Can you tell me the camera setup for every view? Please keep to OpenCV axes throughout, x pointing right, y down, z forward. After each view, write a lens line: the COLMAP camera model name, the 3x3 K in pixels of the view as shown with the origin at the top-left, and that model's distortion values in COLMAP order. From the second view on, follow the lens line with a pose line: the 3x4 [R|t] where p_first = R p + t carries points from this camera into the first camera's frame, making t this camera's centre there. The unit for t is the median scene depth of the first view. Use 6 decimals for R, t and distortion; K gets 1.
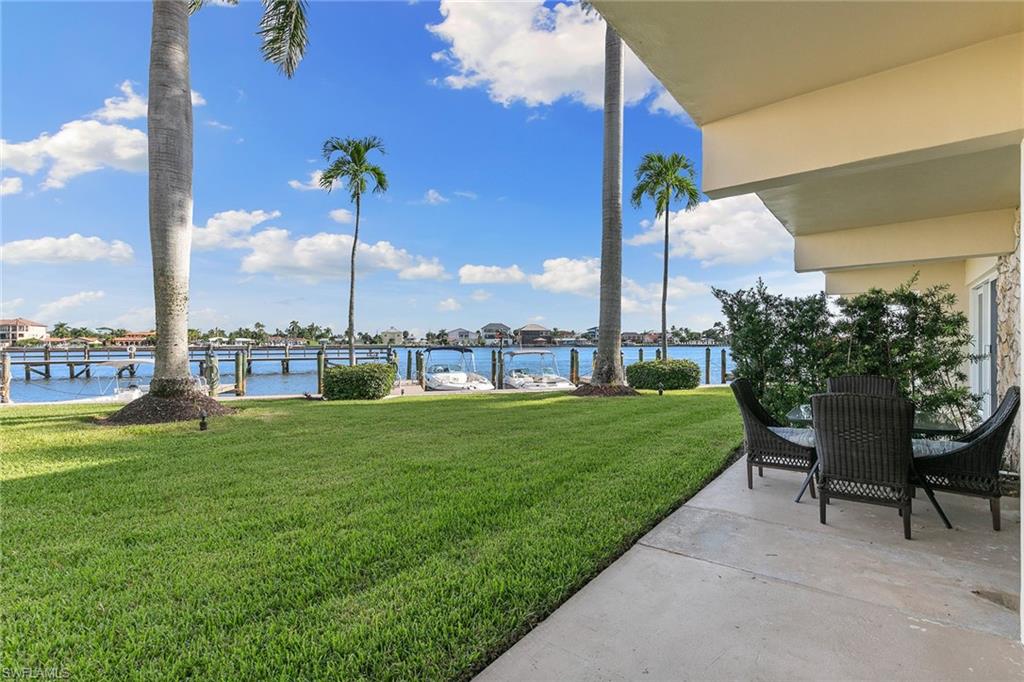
lens RADIAL K [[461.9, 0, 511.0], [0, 461.9, 337.7], [0, 0, 1]] dist [0.009560, -0.002909]
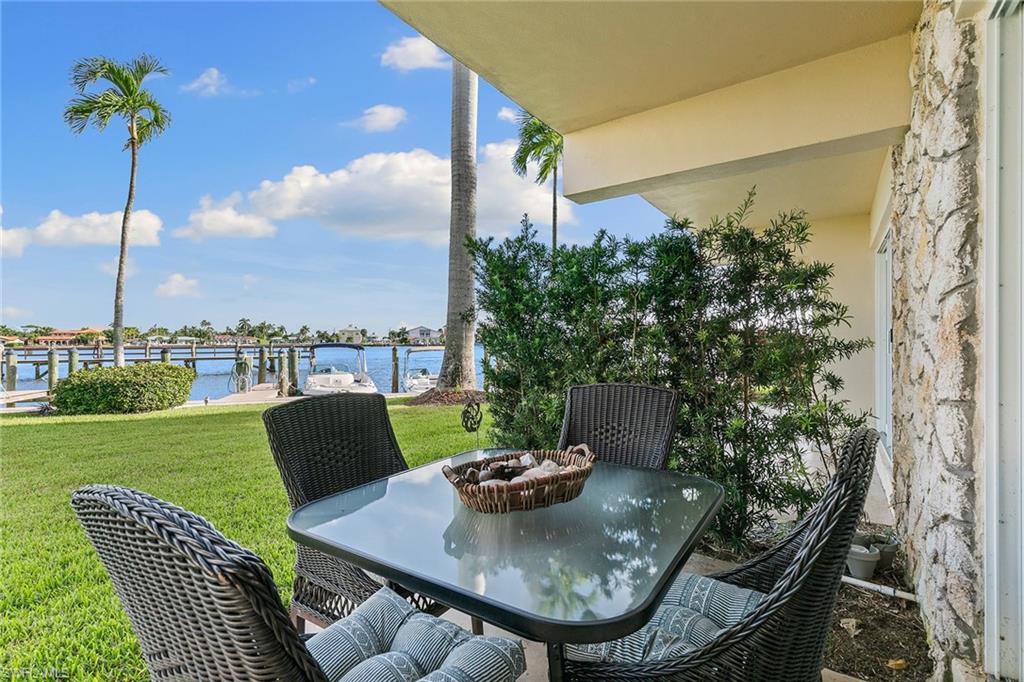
lens RADIAL K [[461.9, 0, 516.7], [0, 461.9, 341.9], [0, 0, 1]] dist [0.009560, -0.002909]
pose [[0.996916, -0.002650, 0.078434, 0.253167], [0.001684, 0.999922, 0.012379, 0.012533], [-0.078460, -0.012209, 0.996842, 0.219558]]
